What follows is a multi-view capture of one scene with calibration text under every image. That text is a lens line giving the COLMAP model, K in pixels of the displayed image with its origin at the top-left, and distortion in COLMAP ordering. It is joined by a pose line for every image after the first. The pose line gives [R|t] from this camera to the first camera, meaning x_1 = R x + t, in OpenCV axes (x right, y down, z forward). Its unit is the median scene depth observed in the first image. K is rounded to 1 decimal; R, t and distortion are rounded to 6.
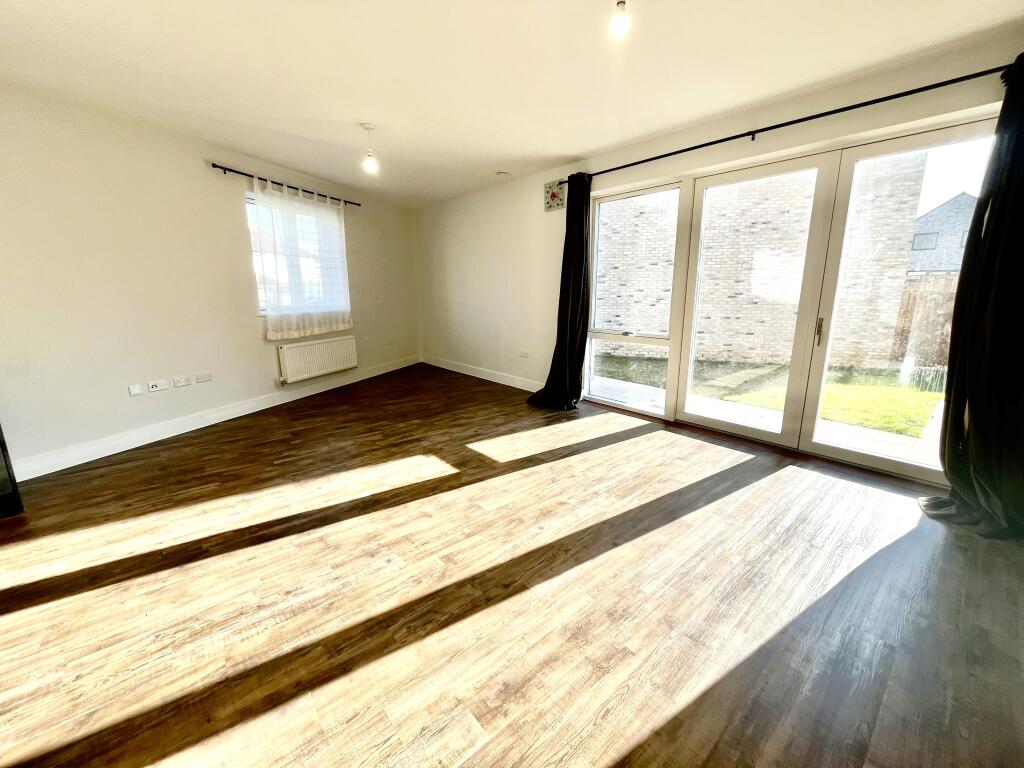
lens RADIAL K [[412.7, 0, 515.0], [0, 412.7, 381.5], [0, 0, 1]] dist [-0.001663, -0.000844]
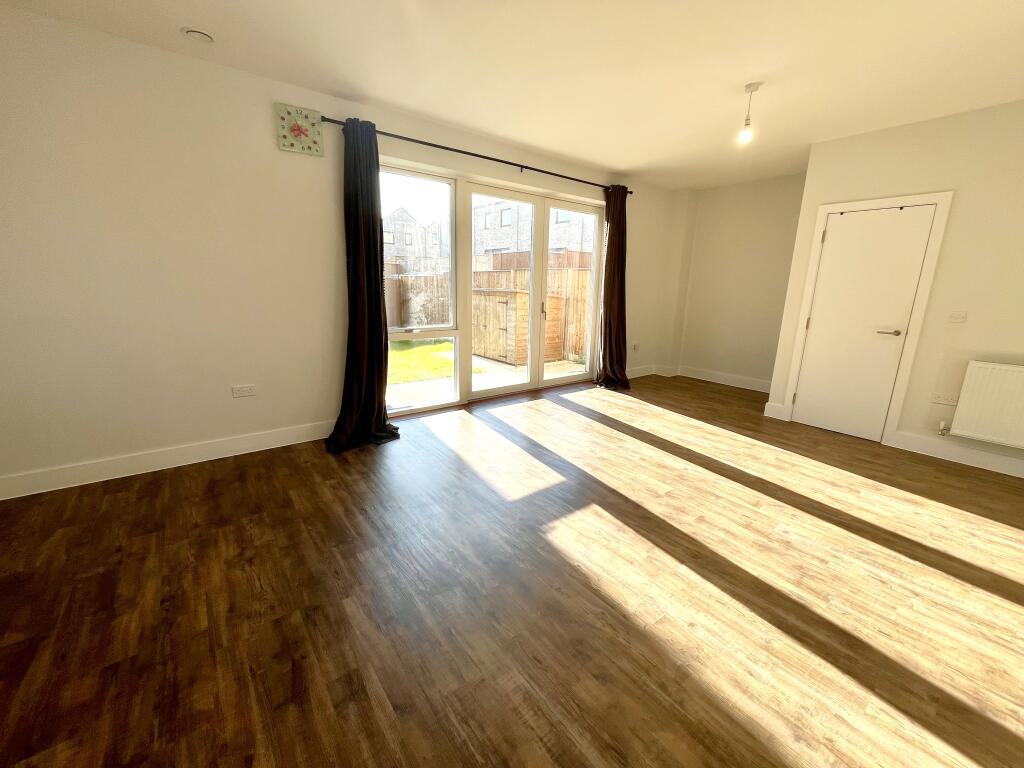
lens RADIAL K [[412.7, 0, 513.6], [0, 412.7, 381.7], [0, 0, 1]] dist [-0.001663, -0.000844]
pose [[0.049655, -0.230446, 0.971817, -1.156187], [0.196100, 0.956328, 0.216754, -0.298699], [-0.979326, 0.179811, 0.092677, 1.336725]]
